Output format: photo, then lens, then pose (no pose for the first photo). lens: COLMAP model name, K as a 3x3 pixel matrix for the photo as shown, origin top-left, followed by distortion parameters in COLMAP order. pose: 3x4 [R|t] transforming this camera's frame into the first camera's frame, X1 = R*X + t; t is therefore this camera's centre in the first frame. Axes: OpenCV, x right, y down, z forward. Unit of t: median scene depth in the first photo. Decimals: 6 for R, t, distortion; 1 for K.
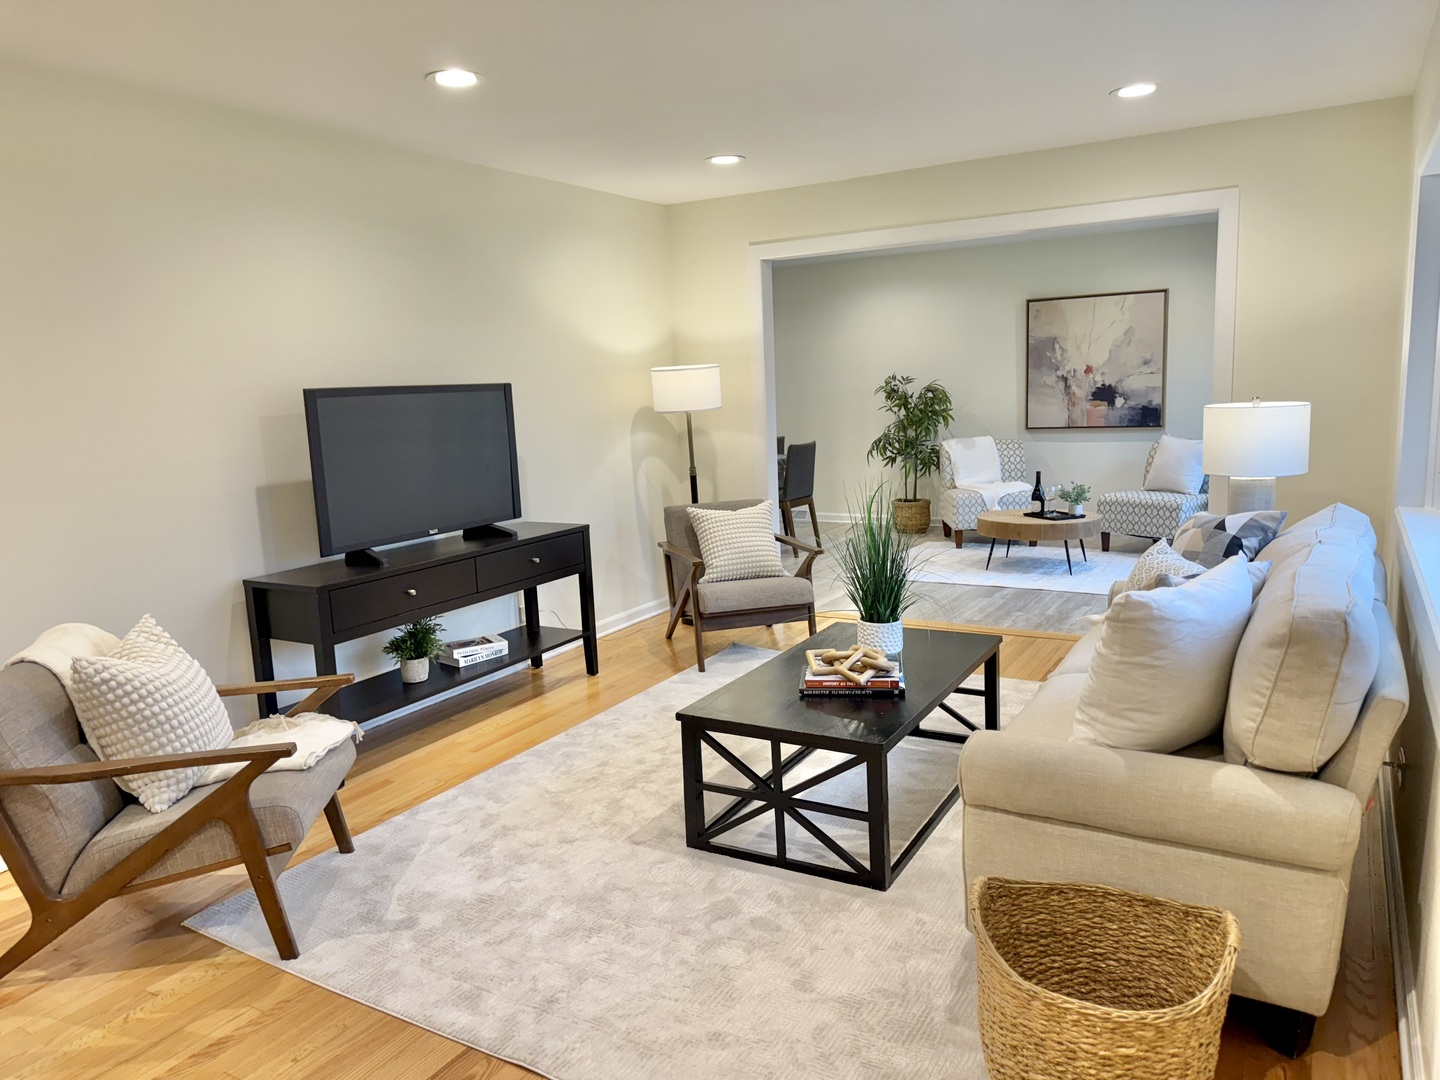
lens RADIAL K [[1013.7, 0, 718.3], [0, 1013.7, 539.2], [0, 0, 1]] dist [0.028190, -0.003588]
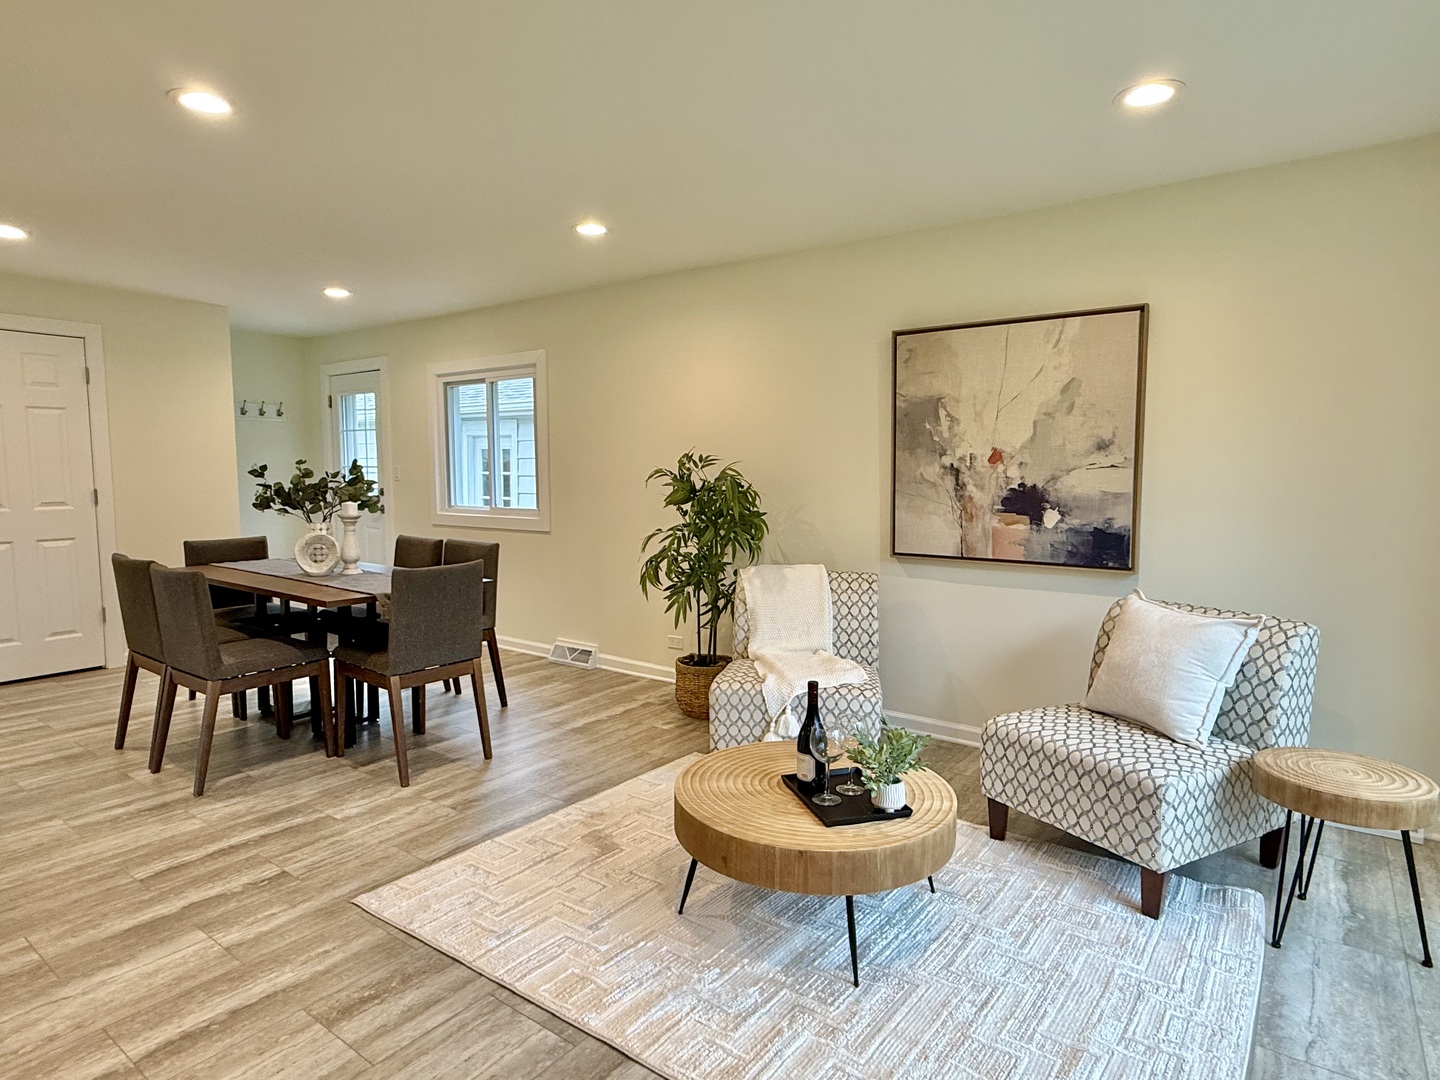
lens RADIAL K [[800.5, 0, 723.2], [0, 800.5, 533.6], [0, 0, 1]] dist [0.005616, 0.001572]
pose [[0.994722, 0.049579, -0.089839, 0.258114], [-0.055792, 0.996122, -0.068029, -0.087660], [0.086117, 0.072682, 0.993630, 0.562242]]
